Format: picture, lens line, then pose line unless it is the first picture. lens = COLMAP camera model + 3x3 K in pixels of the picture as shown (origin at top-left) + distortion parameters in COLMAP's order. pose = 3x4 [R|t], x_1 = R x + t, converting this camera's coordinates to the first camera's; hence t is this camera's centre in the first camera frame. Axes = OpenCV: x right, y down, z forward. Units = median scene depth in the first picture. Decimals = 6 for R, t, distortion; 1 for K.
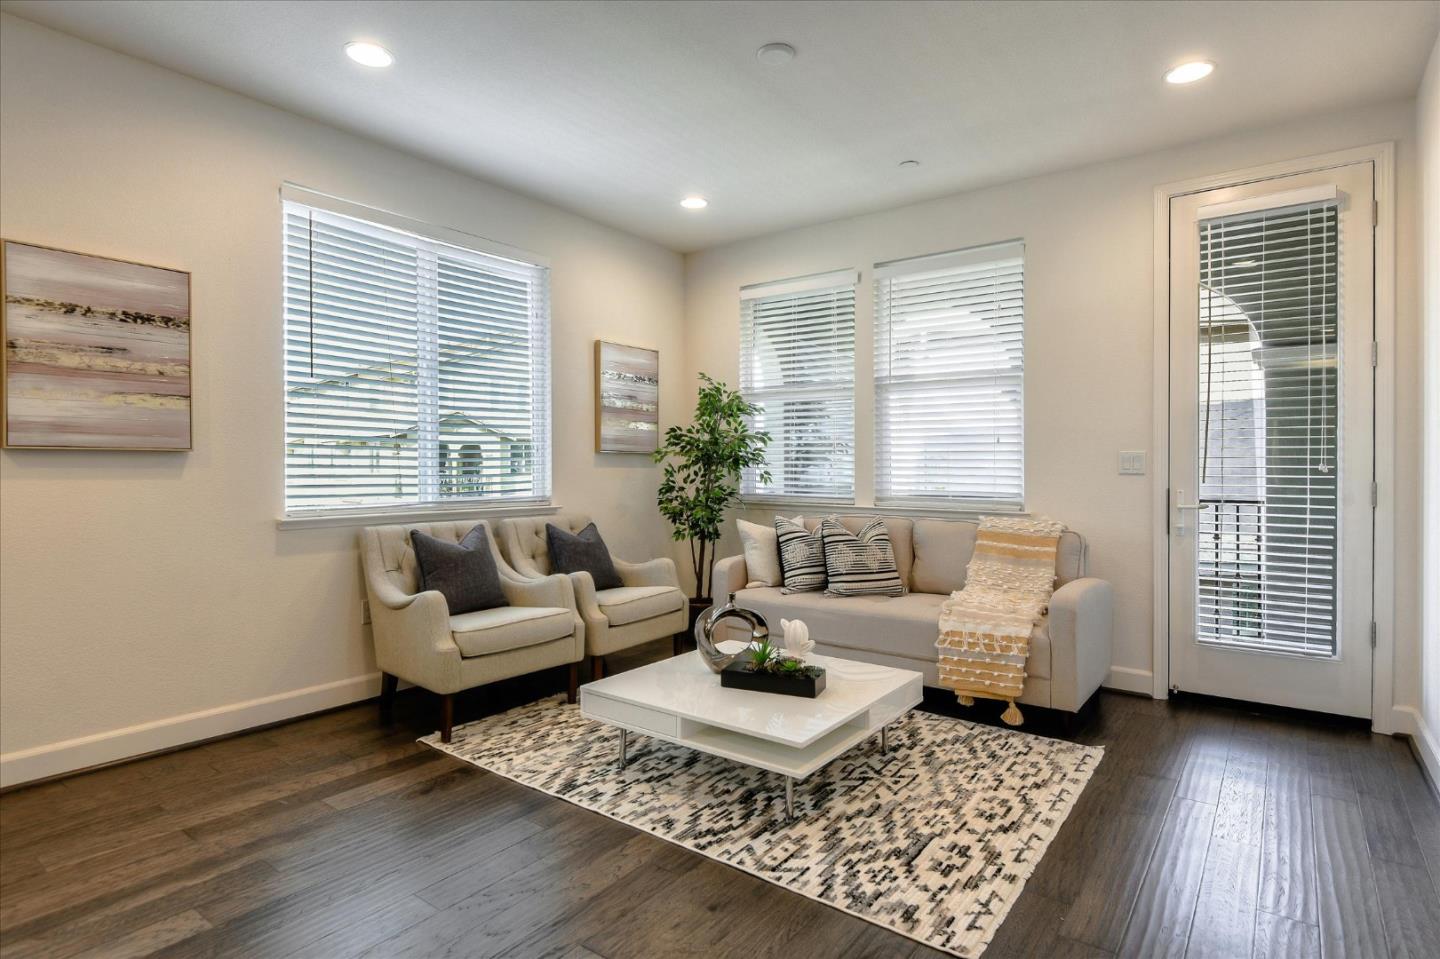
lens RADIAL K [[754.5, 0, 701.4], [0, 754.5, 481.0], [0, 0, 1]] dist [0.001535, -0.001252]
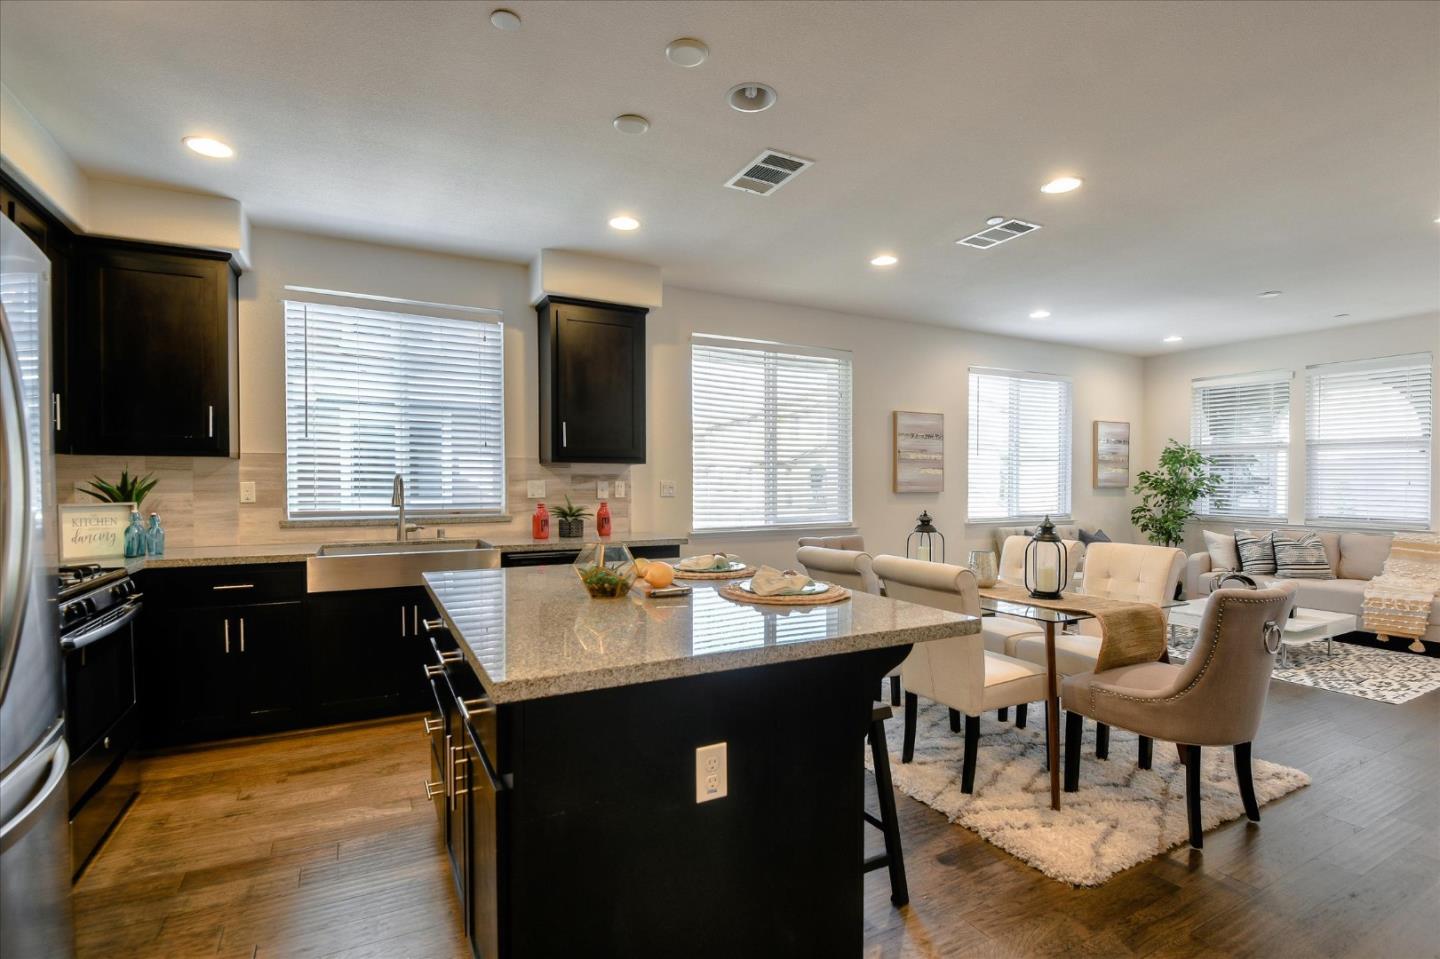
lens RADIAL K [[695.3, 0, 708.9], [0, 695.3, 495.4], [0, 0, 1]] dist [0.004337, -0.007134]
pose [[0.914764, 0.009984, -0.403865, -0.426031], [-0.007491, 0.999942, 0.007754, -0.037798], [0.403919, -0.004068, 0.914786, -1.080972]]
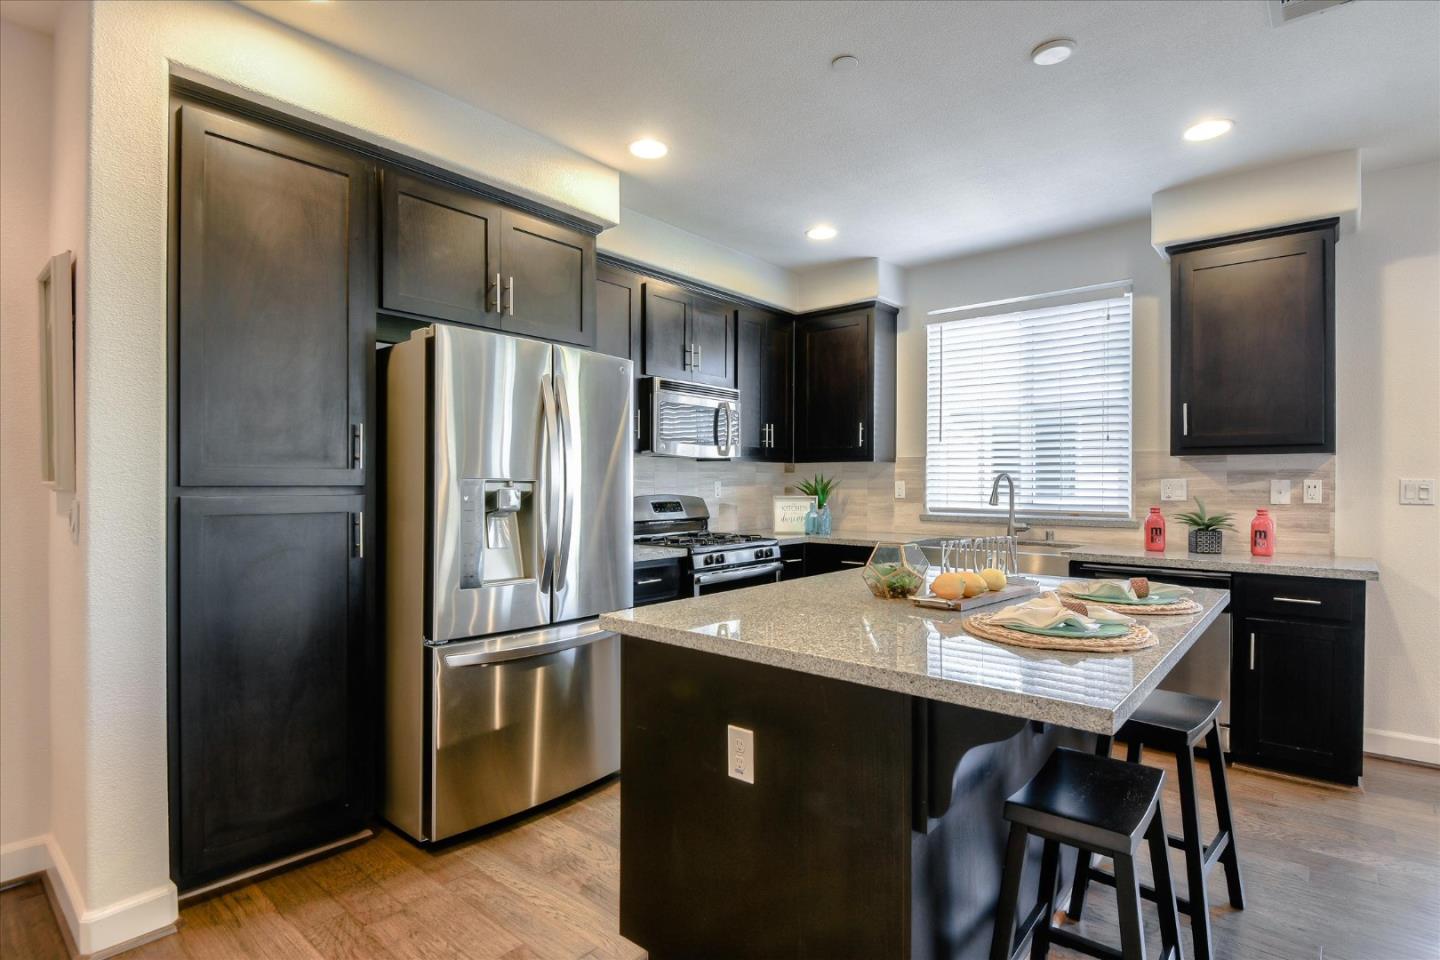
lens RADIAL K [[759.3, 0, 715.2], [0, 759.3, 484.3], [0, 0, 1]] dist [-0.006411, -0.001420]
pose [[-0.080838, 0.003600, -0.996721, -0.049892], [-0.013267, 0.999901, 0.004687, -0.041565], [0.996639, 0.013602, -0.080782, -0.597377]]
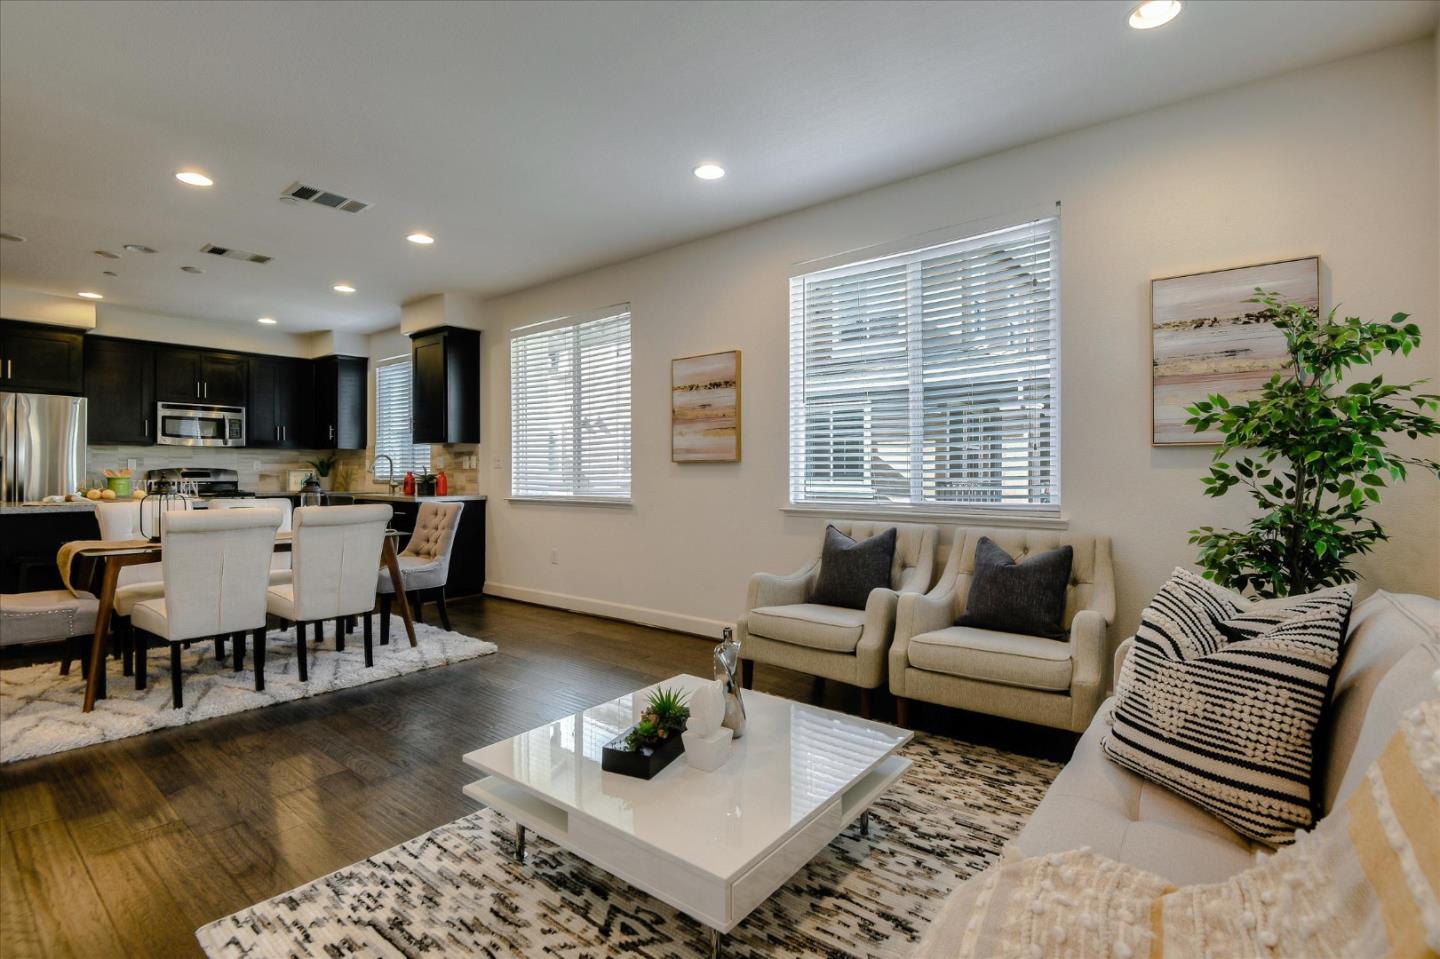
lens RADIAL K [[695.3, 0, 745.1], [0, 695.3, 454.4], [0, 0, 1]] dist [0.004337, -0.007134]
pose [[-0.018555, -0.018462, -0.999657, 0.694807], [0.000253, 0.999829, -0.018470, -0.023598], [0.999828, -0.000595, -0.018547, 0.917548]]
